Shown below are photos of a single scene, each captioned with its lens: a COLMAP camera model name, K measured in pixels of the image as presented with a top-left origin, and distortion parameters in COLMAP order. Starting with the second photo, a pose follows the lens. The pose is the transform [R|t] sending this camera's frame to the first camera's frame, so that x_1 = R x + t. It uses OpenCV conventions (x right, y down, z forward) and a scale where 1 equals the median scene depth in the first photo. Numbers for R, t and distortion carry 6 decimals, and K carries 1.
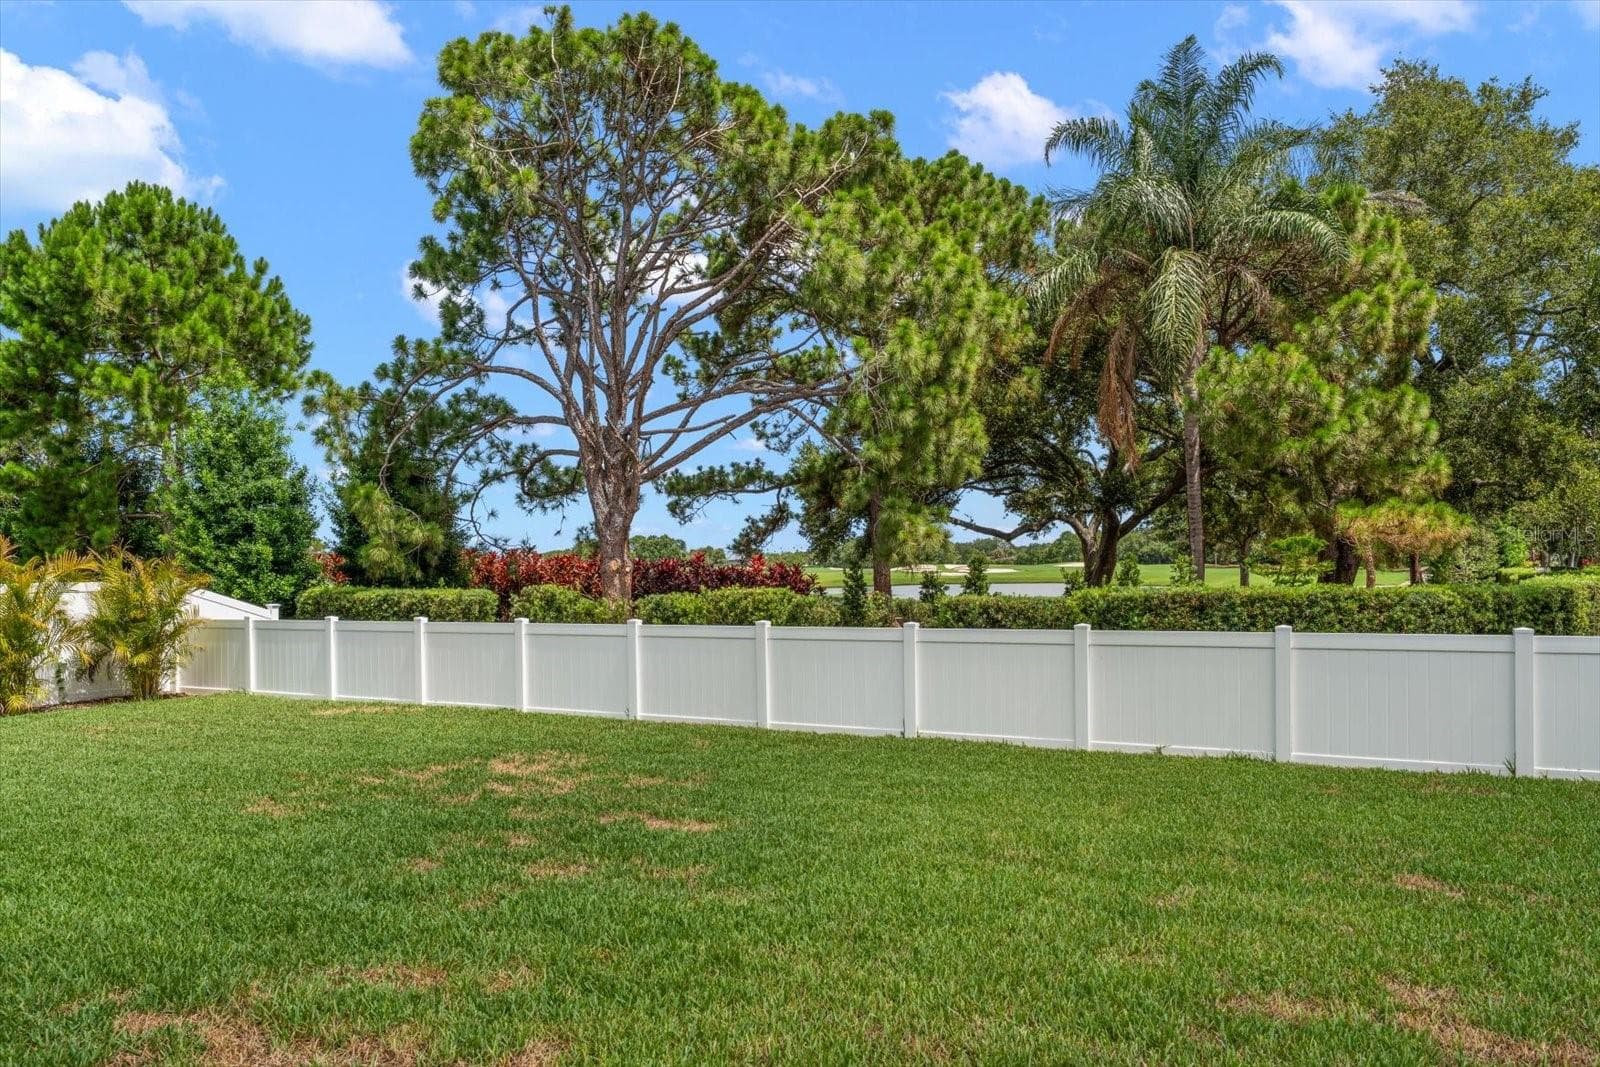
lens RADIAL K [[1063.9, 0, 804.7], [0, 1063.9, 594.4], [0, 0, 1]] dist [0.001600, 0.001948]
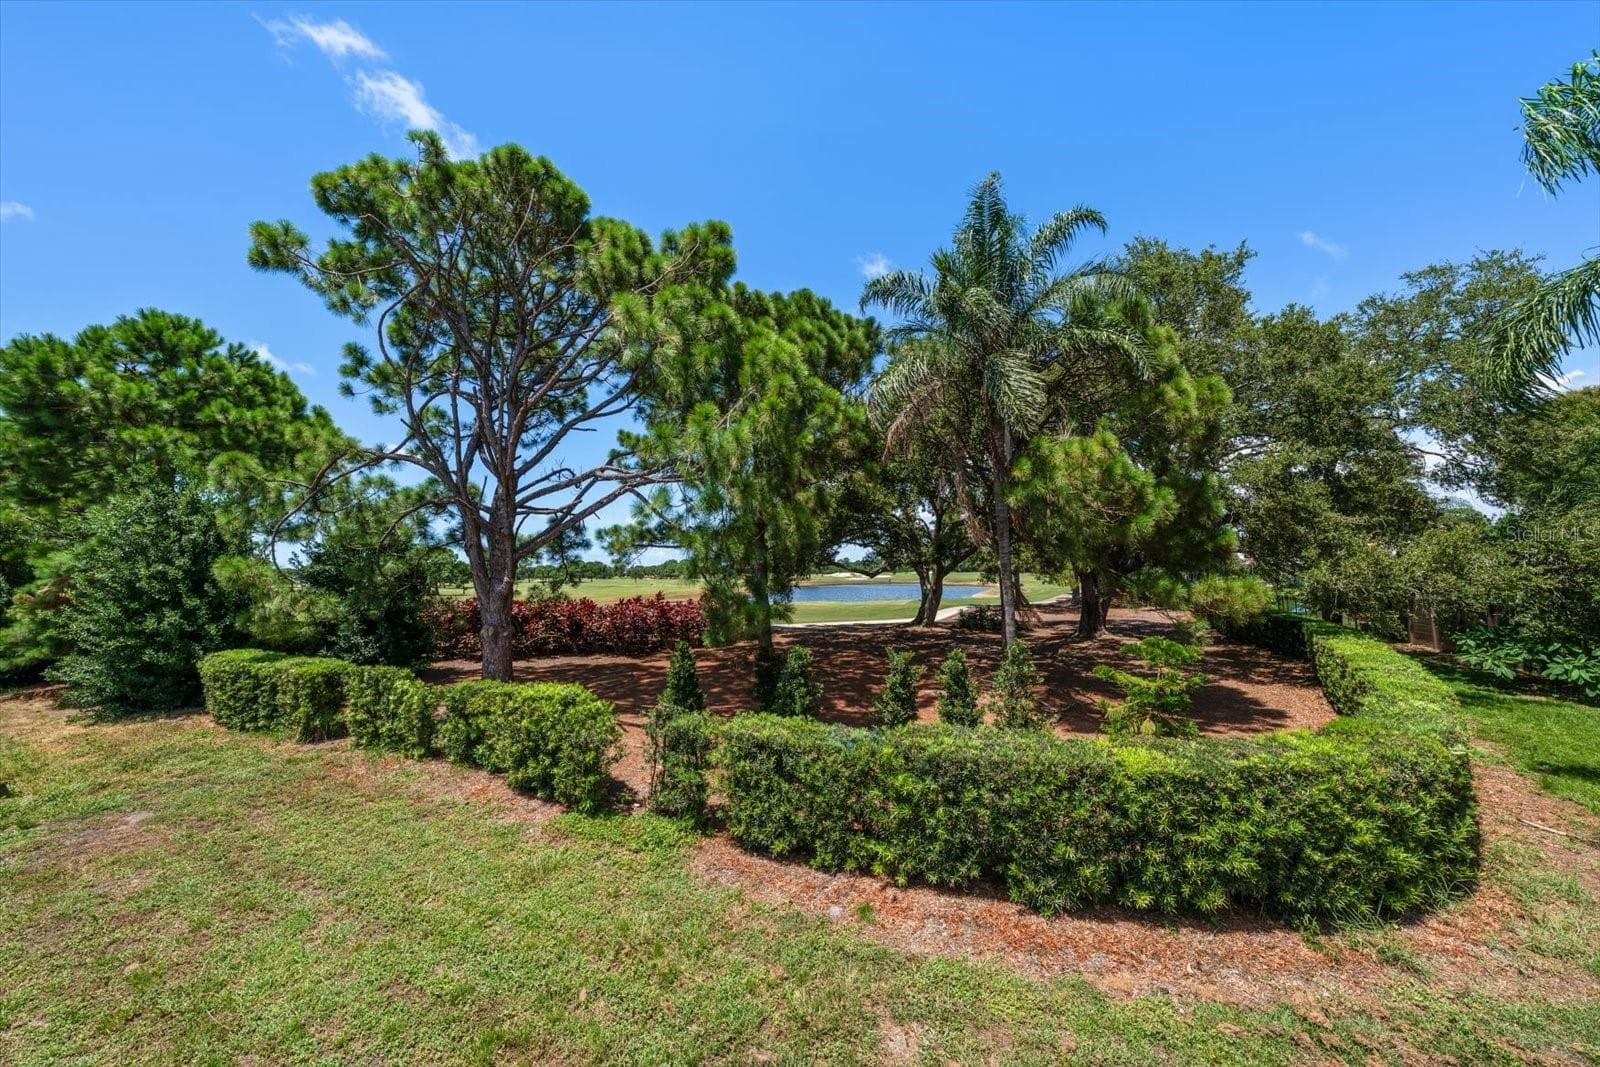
lens RADIAL K [[539.8, 0, 802.5], [0, 539.8, 528.1], [0, 0, 1]] dist [-0.001176, 0.000164]
pose [[0.999573, -0.001356, 0.029175, 0.127588], [0.004432, 0.994393, -0.105653, -0.073067], [-0.028868, 0.105737, 0.993975, 0.424197]]
